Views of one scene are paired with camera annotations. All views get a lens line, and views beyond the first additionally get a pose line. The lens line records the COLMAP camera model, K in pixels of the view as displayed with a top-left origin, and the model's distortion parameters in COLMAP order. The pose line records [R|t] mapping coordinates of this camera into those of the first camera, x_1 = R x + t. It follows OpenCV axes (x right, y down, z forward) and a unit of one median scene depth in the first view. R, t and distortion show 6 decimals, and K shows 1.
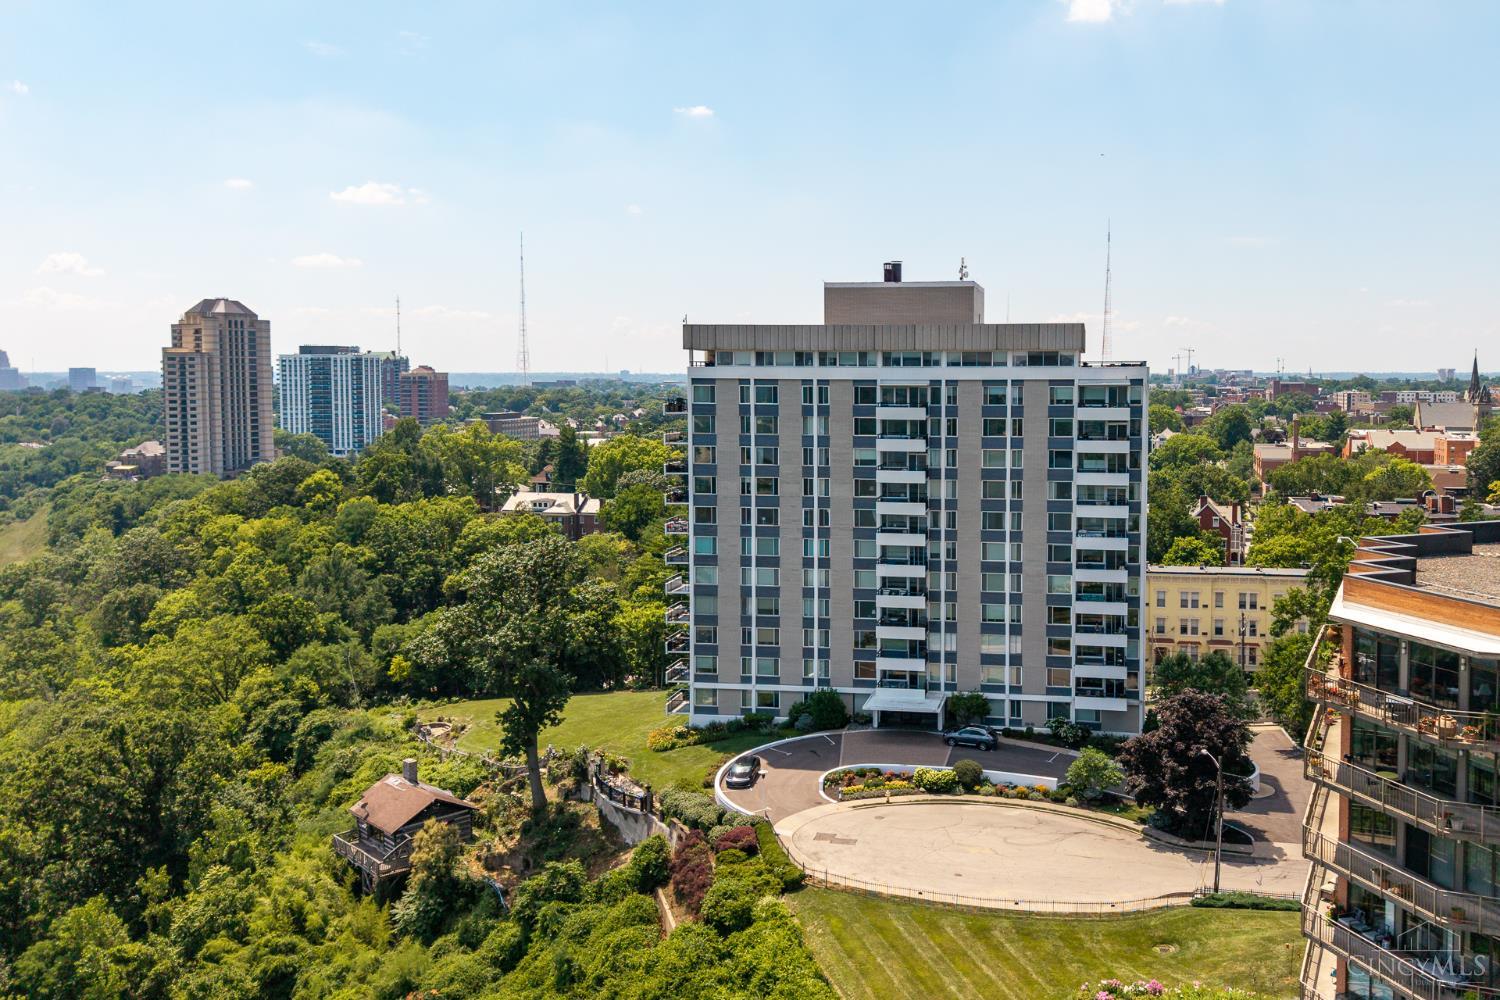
lens RADIAL K [[1311.6, 0, 841.0], [0, 1311.6, 500.0], [0, 0, 1]] dist [0.030959, 0.000142]
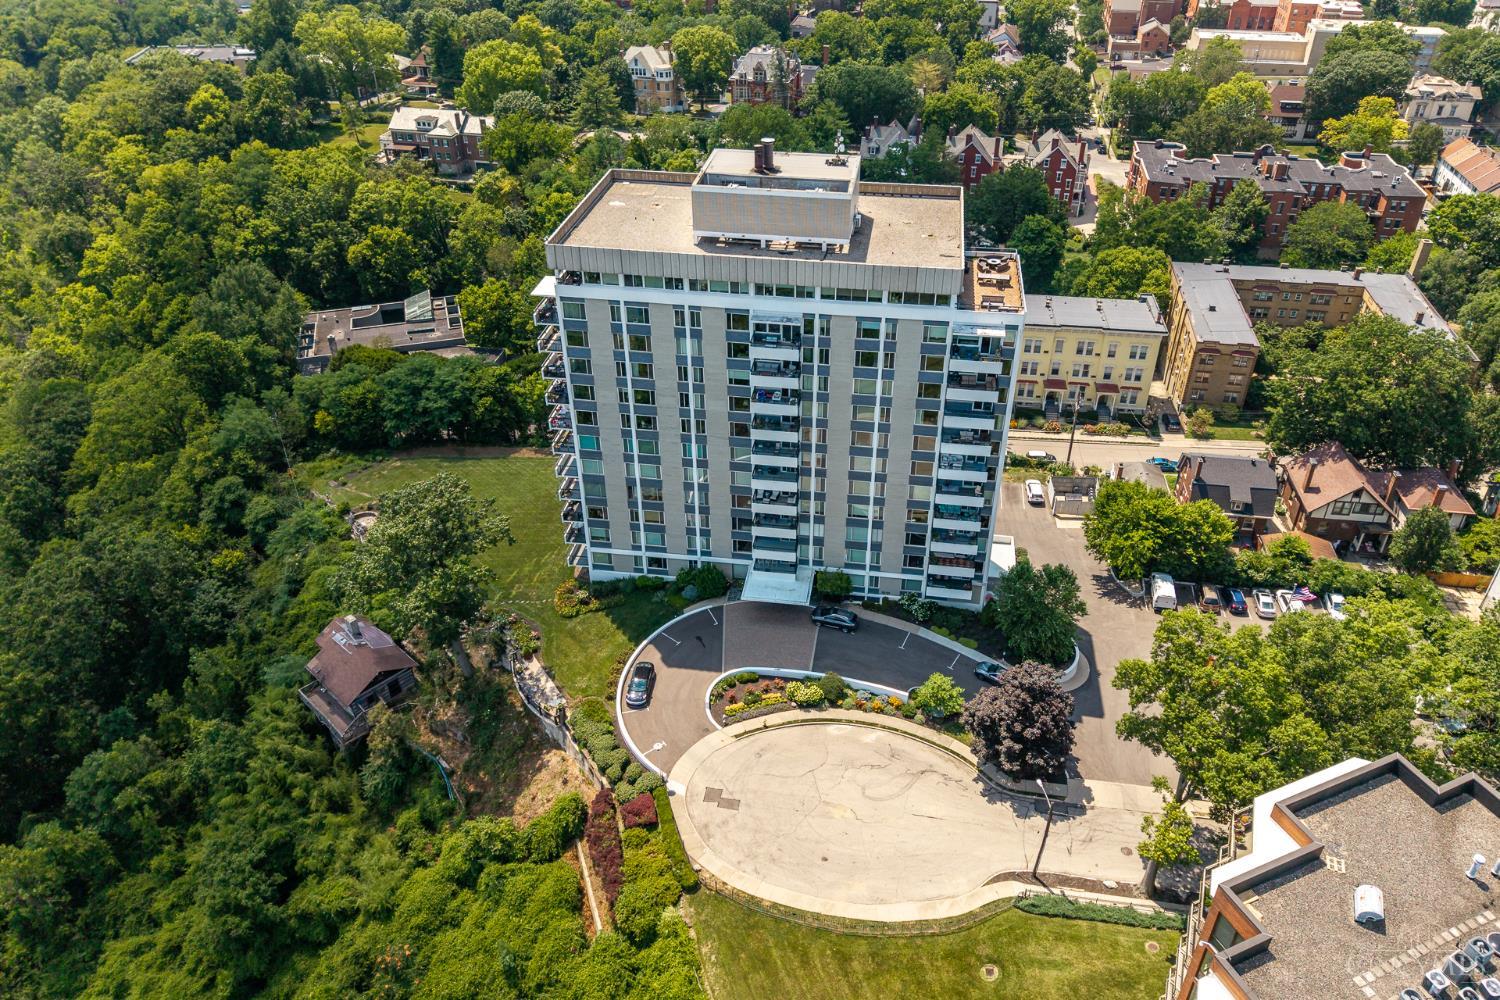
lens RADIAL K [[1058.5, 0, 750.0], [0, 1058.5, 500.0], [0, 0, 1]] dist [0.038292, -0.045428]
pose [[0.999321, -0.029013, 0.022732, 0.005641], [0.013478, 0.861681, 0.507272, -0.370205], [-0.034305, -0.506621, 0.861486, 0.242073]]
